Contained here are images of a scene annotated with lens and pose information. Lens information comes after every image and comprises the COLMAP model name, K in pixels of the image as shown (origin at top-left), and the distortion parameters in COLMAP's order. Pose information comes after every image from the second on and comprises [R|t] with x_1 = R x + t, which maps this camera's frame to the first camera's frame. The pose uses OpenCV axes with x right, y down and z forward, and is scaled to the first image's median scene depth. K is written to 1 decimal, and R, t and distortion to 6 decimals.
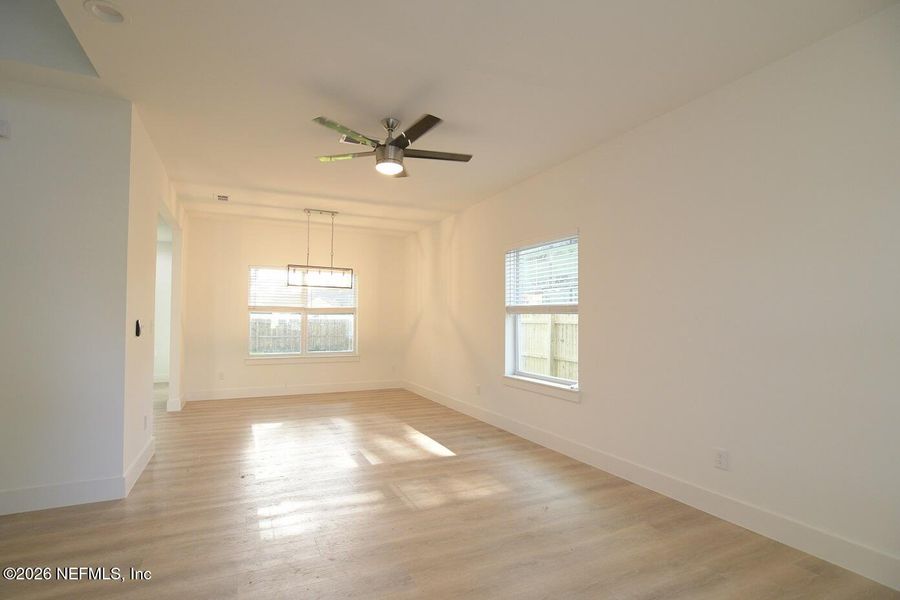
lens RADIAL K [[436.2, 0, 445.0], [0, 436.2, 309.7], [0, 0, 1]] dist [-0.032943, 0.012367]
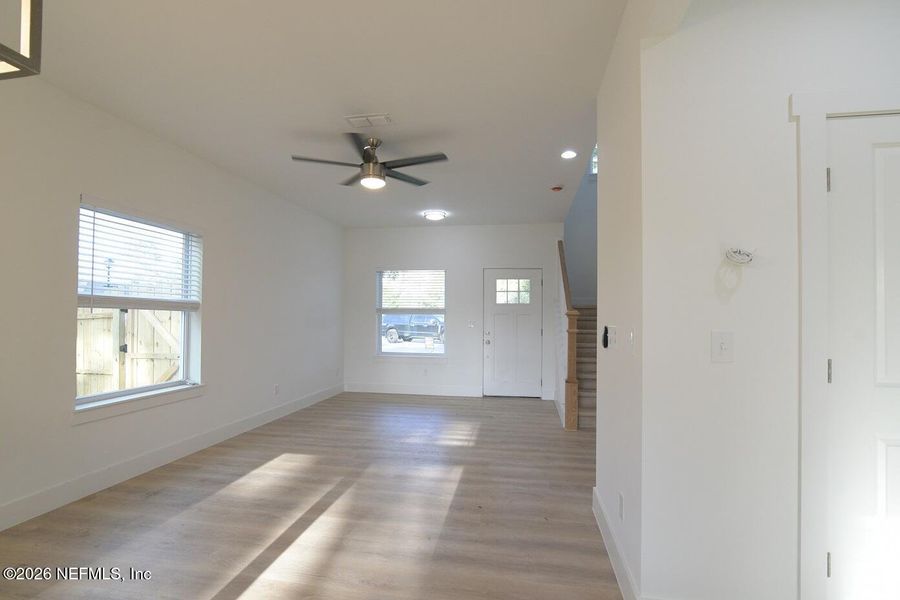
lens RADIAL K [[436.2, 0, 445.0], [0, 436.2, 309.7], [0, 0, 1]] dist [-0.032943, 0.012367]
pose [[-0.809269, -0.002001, 0.587435, -0.615081], [-0.027973, 0.998991, -0.035134, 0.019333], [-0.586772, -0.044865, -0.808508, 1.176230]]
